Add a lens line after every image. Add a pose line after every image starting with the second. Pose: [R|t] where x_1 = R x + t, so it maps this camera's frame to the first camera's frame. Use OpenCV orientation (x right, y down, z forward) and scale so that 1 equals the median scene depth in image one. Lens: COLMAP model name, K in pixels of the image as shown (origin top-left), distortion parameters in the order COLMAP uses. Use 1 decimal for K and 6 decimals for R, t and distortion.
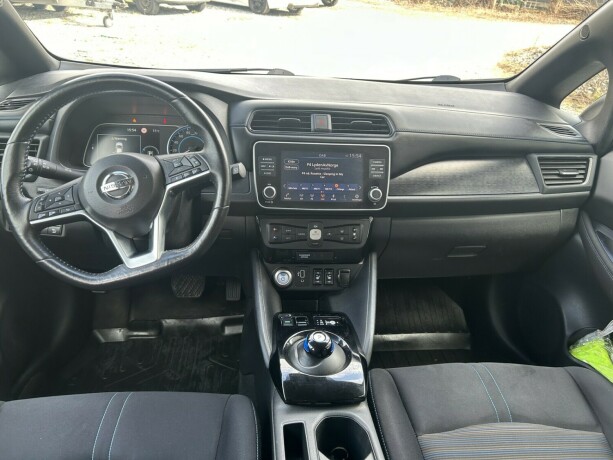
lens RADIAL K [[475.0, 0, 304.5], [0, 475.0, 231.4], [0, 0, 1]] dist [0.052919, -0.063099]
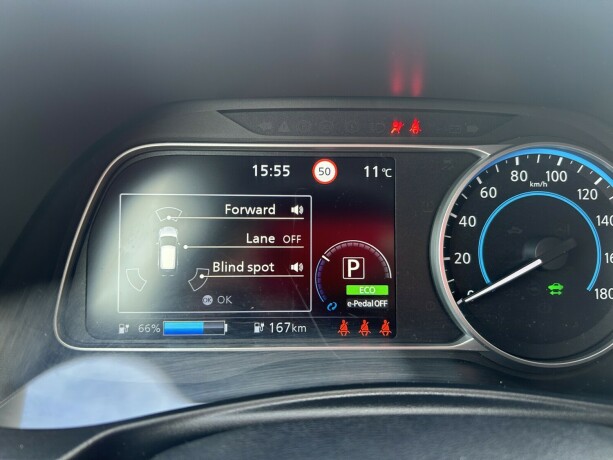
lens RADIAL K [[475.0, 0, 305.5], [0, 475.0, 228.7], [0, 0, 1]] dist [0.052919, -0.063099]
pose [[0.997490, -0.008876, -0.070246, -0.342683], [0.007436, 0.999757, -0.020741, -0.186712], [0.070413, 0.020167, 0.997314, 0.805470]]
